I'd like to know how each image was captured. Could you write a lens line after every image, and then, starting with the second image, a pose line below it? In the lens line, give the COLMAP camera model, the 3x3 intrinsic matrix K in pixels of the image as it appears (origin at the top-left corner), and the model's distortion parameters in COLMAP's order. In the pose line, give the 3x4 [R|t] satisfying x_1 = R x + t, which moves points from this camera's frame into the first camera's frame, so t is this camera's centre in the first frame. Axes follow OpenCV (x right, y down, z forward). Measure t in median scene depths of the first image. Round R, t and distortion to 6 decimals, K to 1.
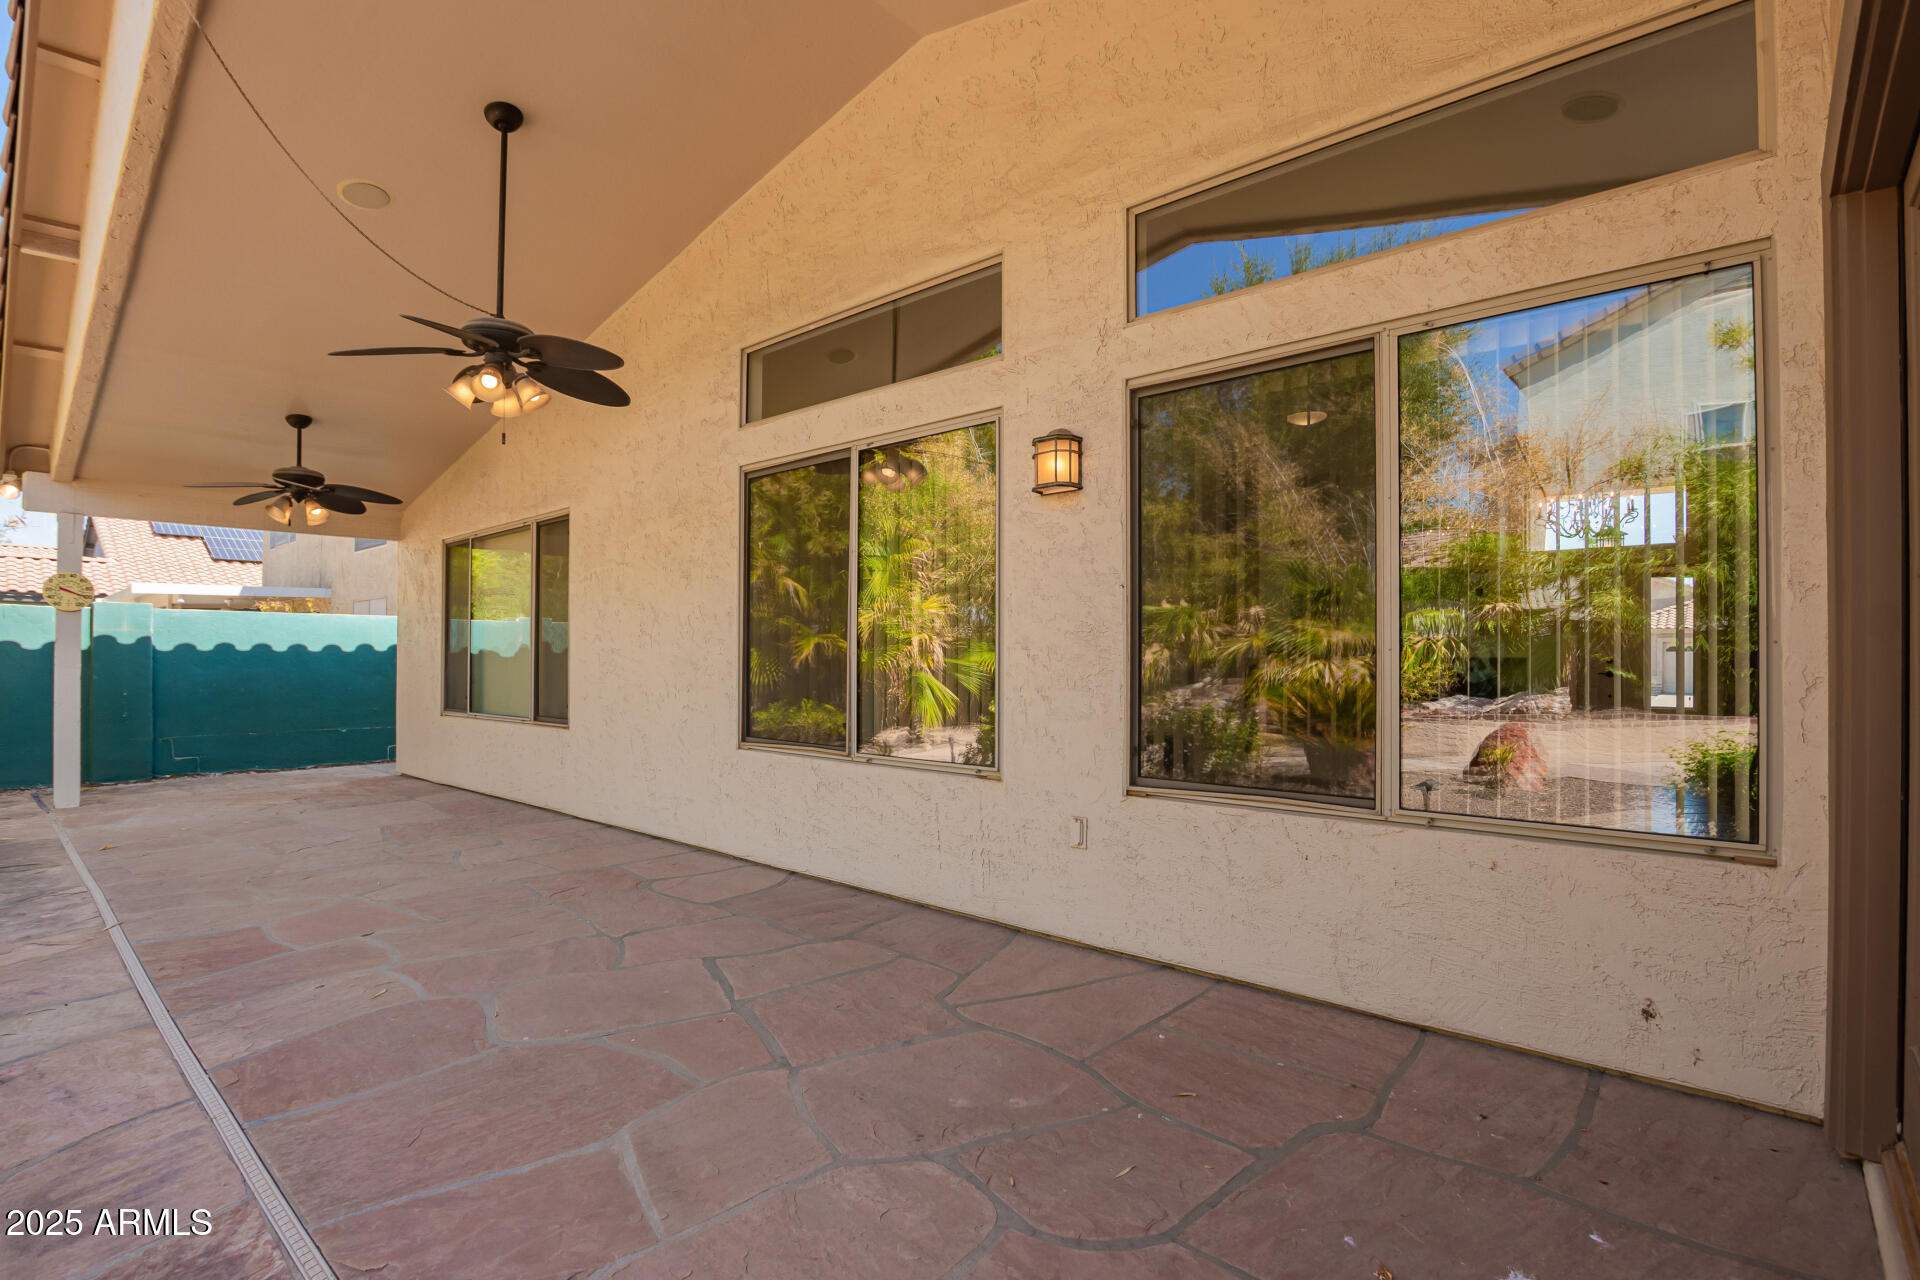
lens RADIAL K [[920.6, 0, 962.2], [0, 920.6, 634.4], [0, 0, 1]] dist [-0.048393, 0.013886]
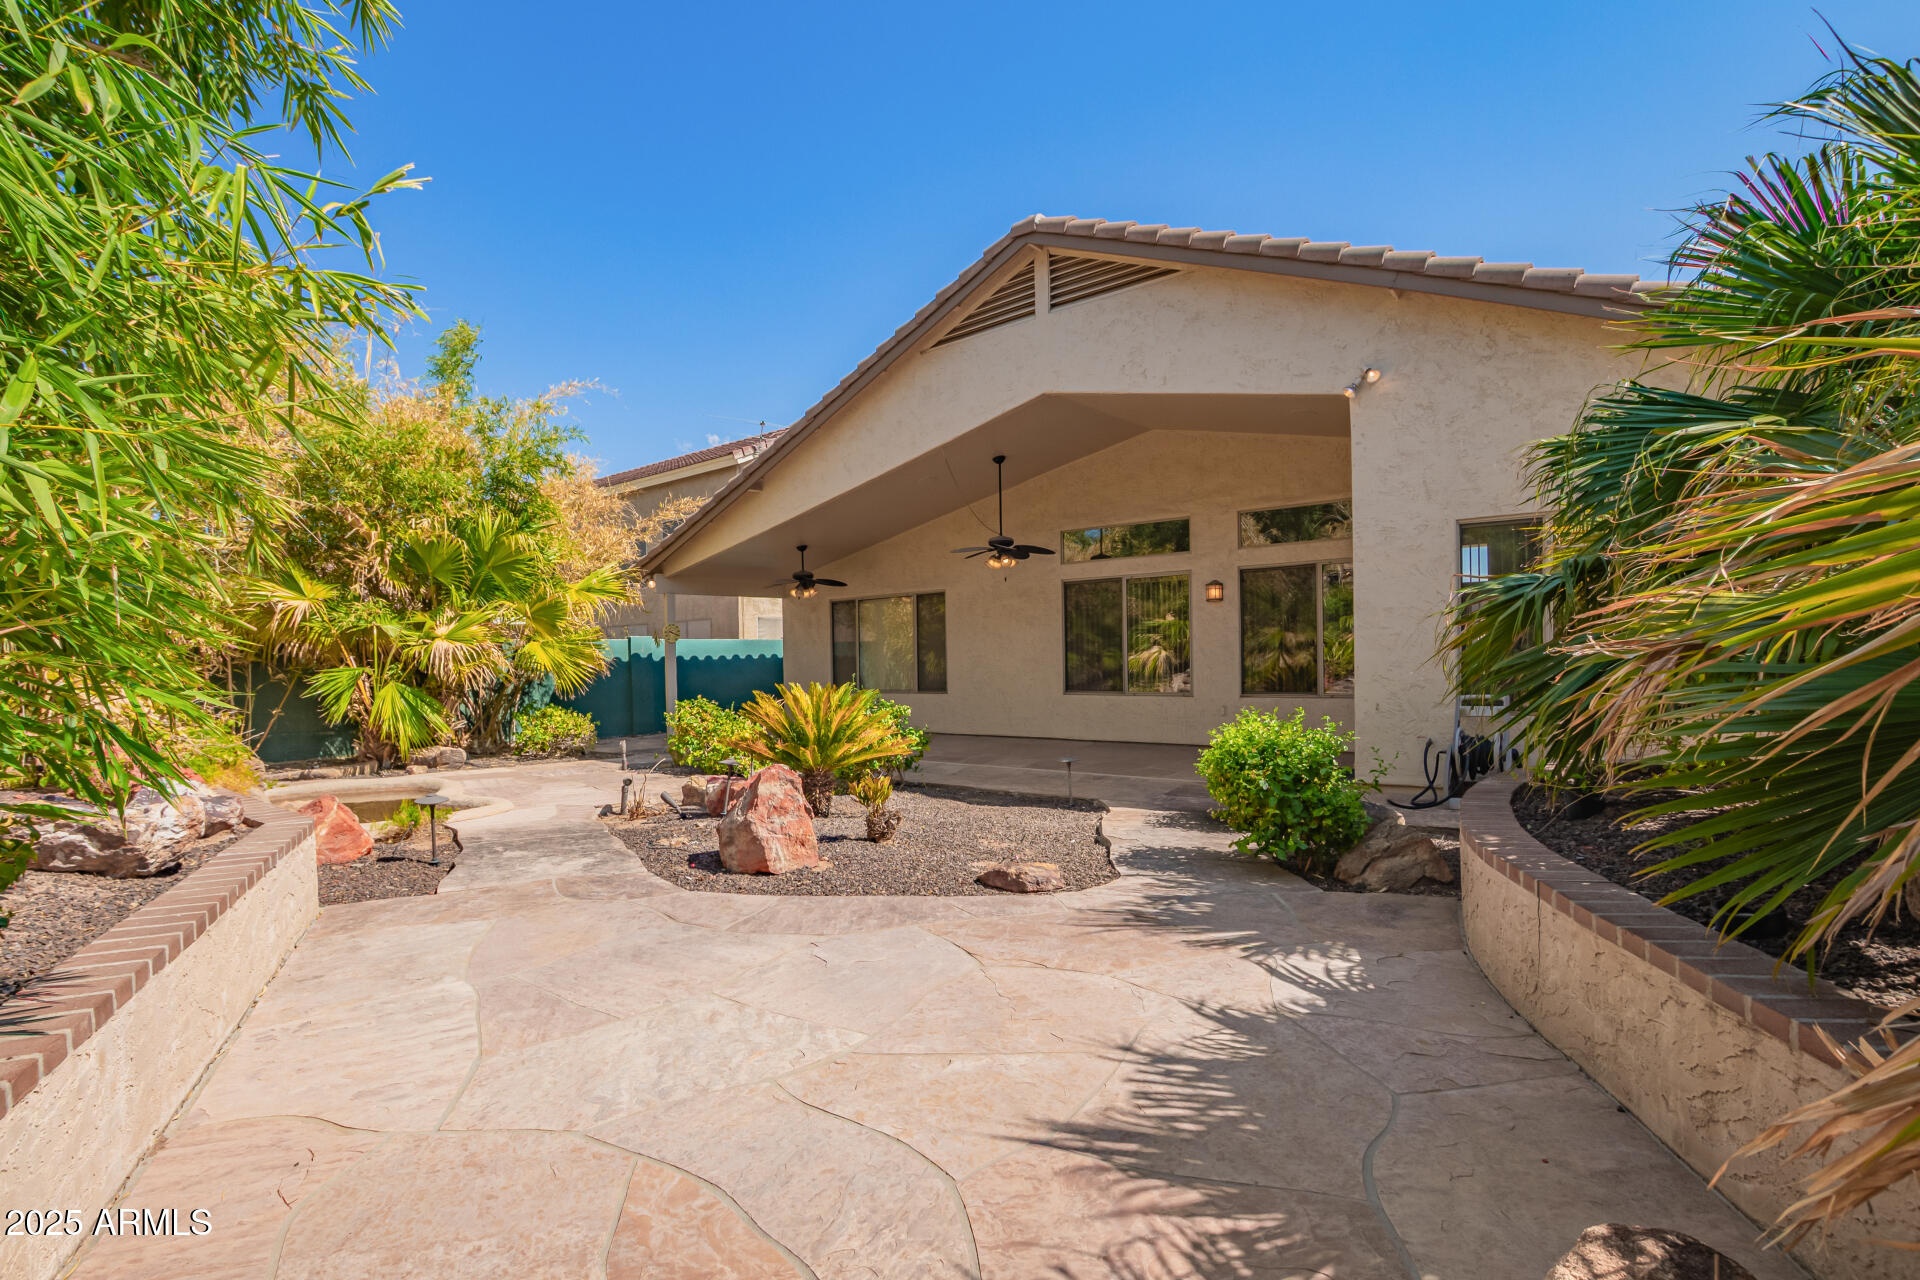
lens RADIAL K [[897.7, 0, 939.1], [0, 897.7, 656.7], [0, 0, 1]] dist [0.000968, -0.000701]
pose [[0.999629, -0.020616, 0.017818, -0.763800], [0.020262, 0.999598, 0.019852, -0.038909], [-0.018220, -0.019483, 0.999644, -1.744641]]
